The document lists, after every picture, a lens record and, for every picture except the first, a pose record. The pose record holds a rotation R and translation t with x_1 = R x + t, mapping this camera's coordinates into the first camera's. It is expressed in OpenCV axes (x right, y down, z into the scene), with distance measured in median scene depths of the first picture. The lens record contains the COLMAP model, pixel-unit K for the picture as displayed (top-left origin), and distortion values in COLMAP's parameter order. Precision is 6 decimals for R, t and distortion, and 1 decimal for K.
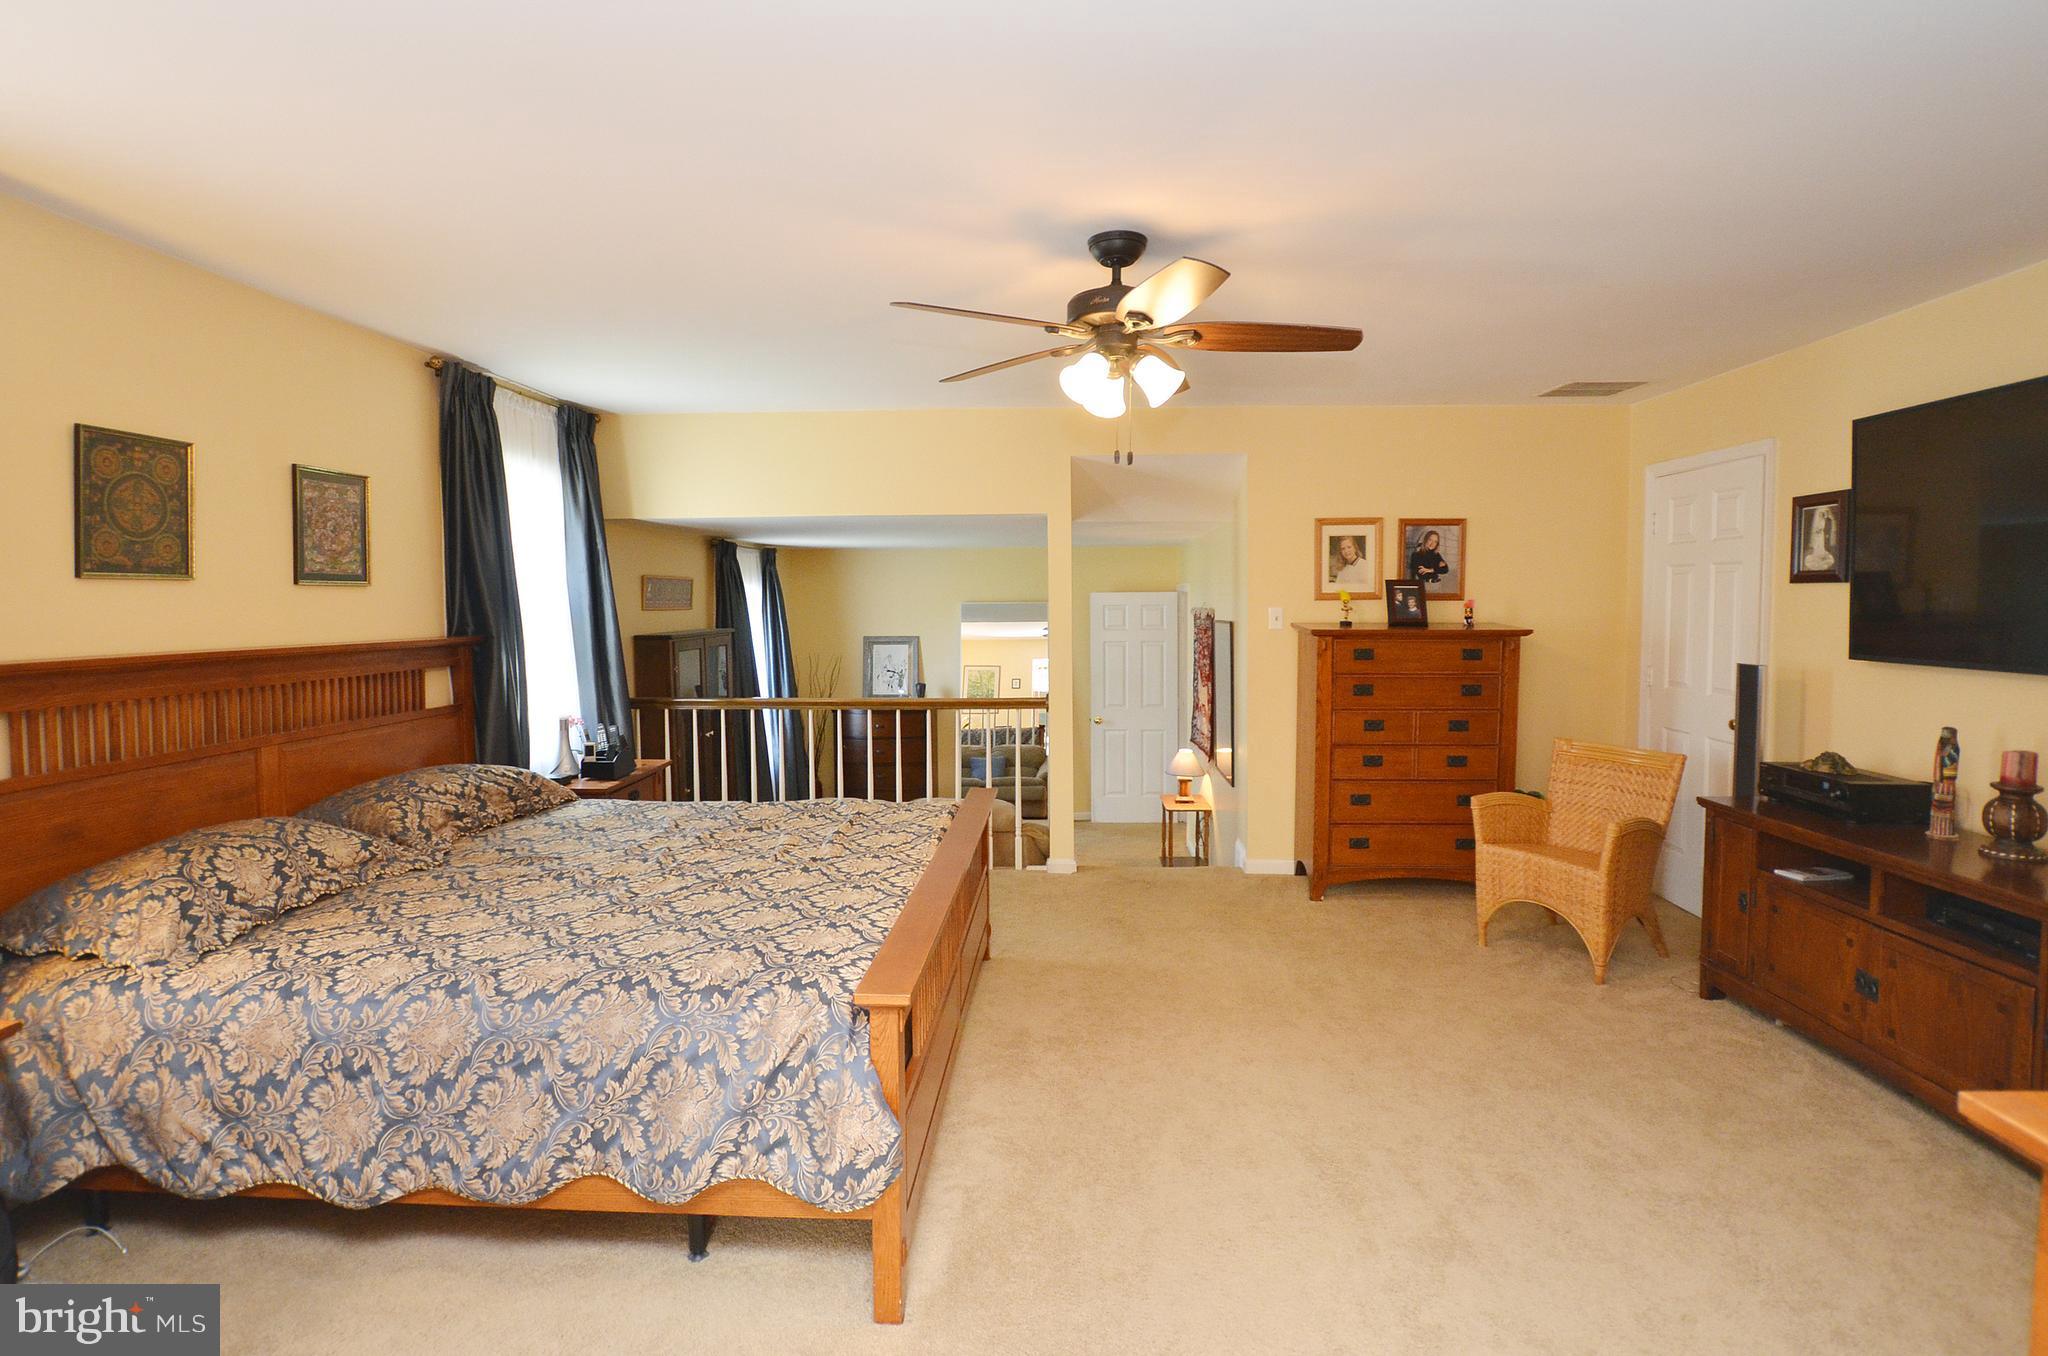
lens RADIAL K [[963.7, 0, 1041.1], [0, 963.7, 637.5], [0, 0, 1]] dist [-0.004372, 0.000114]
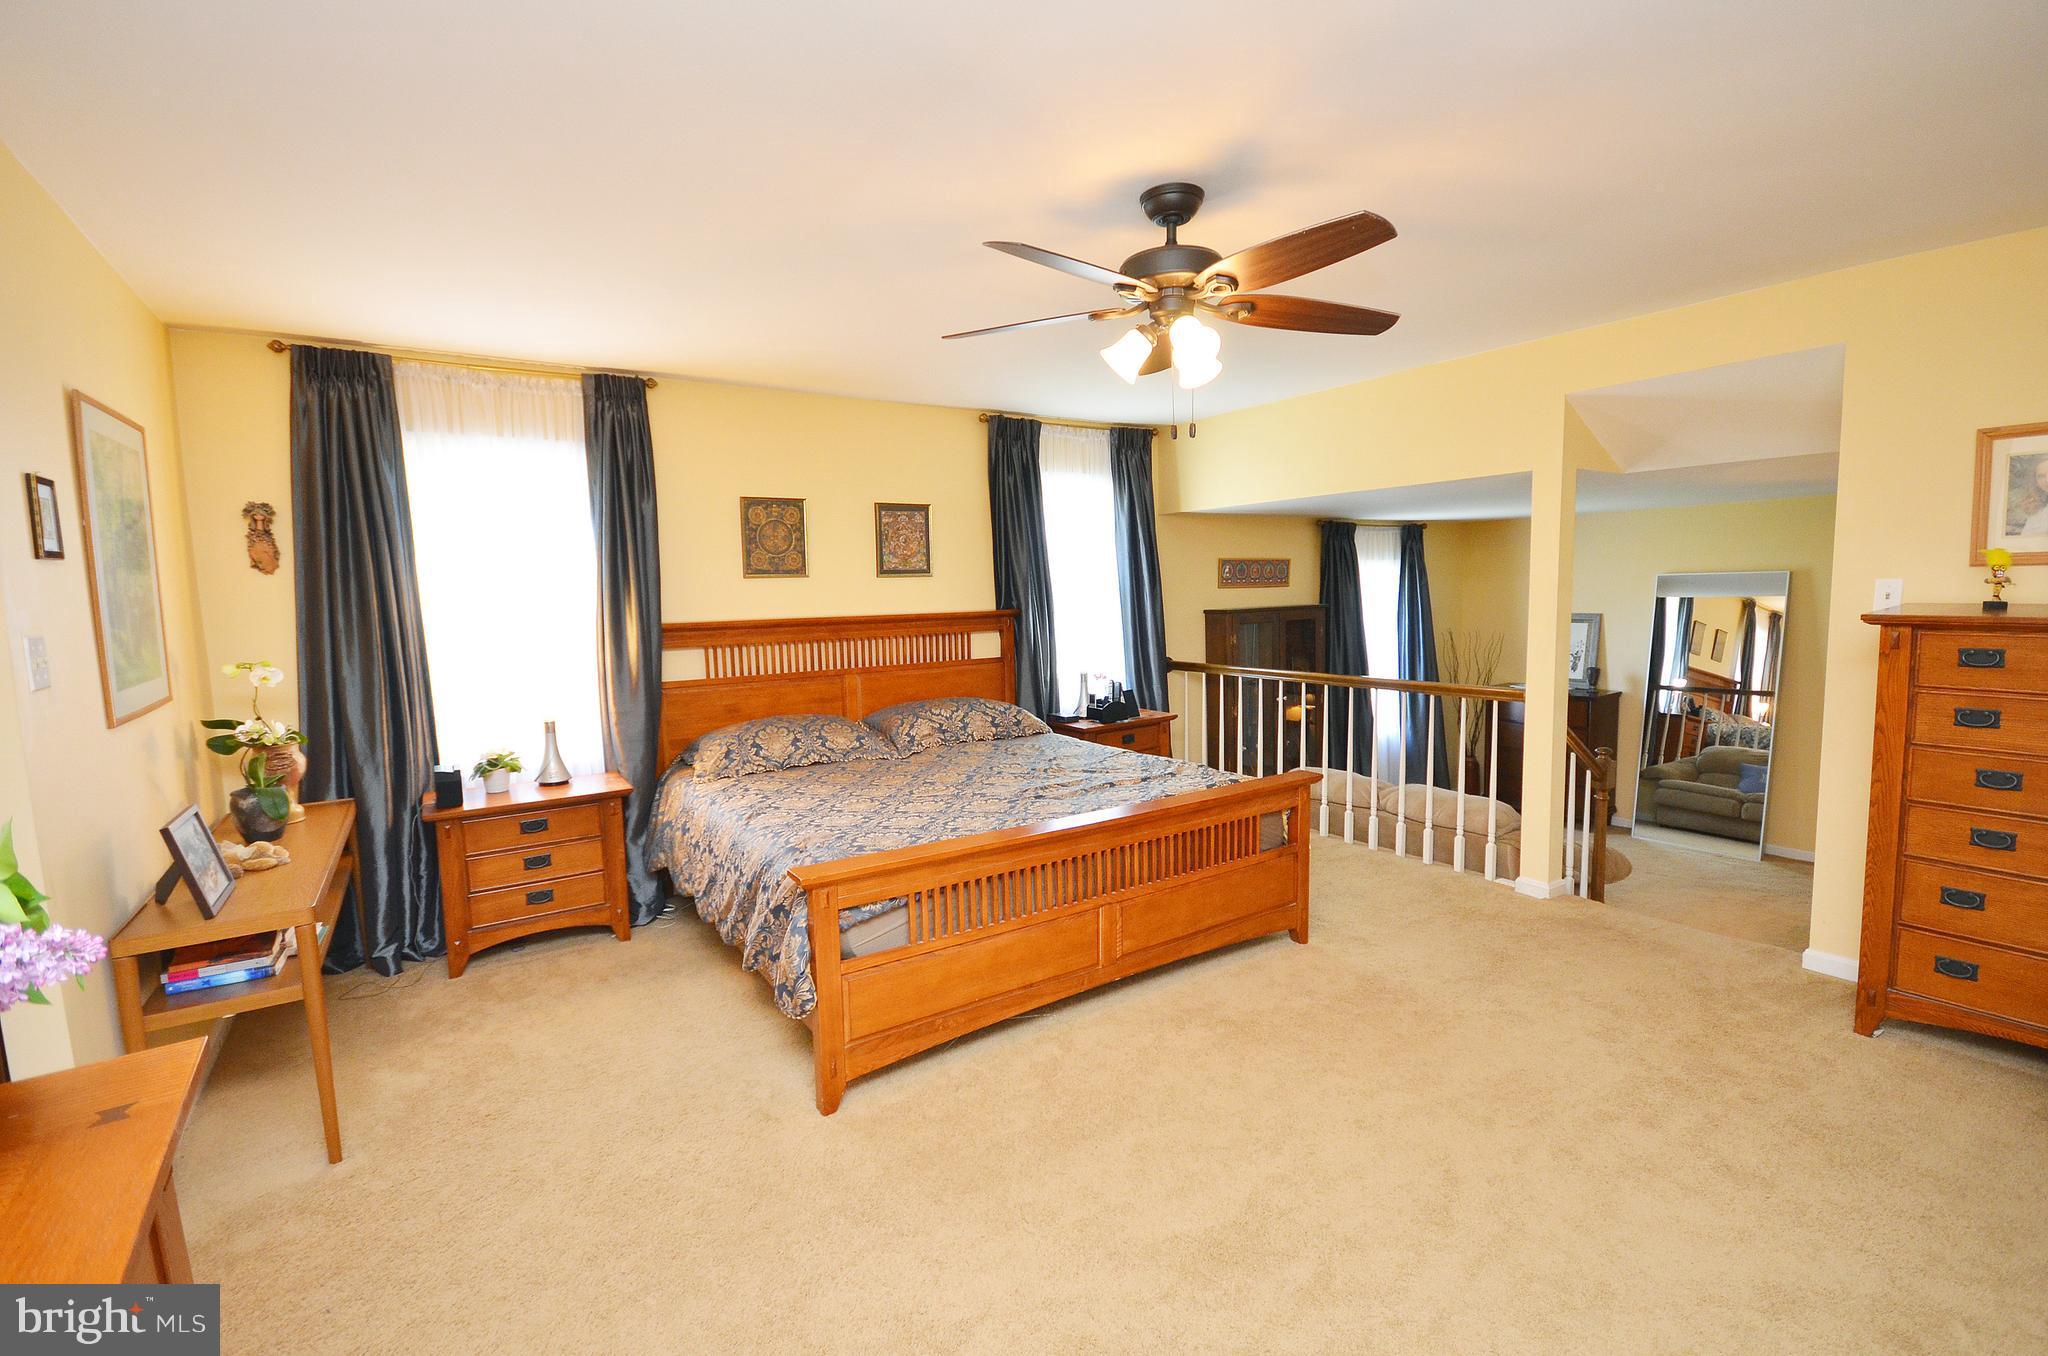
lens RADIAL K [[891.9, 0, 1028.9], [0, 891.9, 677.2], [0, 0, 1]] dist [0.003878, -0.000286]
pose [[0.605314, 0.071828, -0.792740, 0.534667], [-0.012019, 0.996632, 0.081124, -0.010905], [0.795896, -0.039578, 0.604138, 0.257714]]
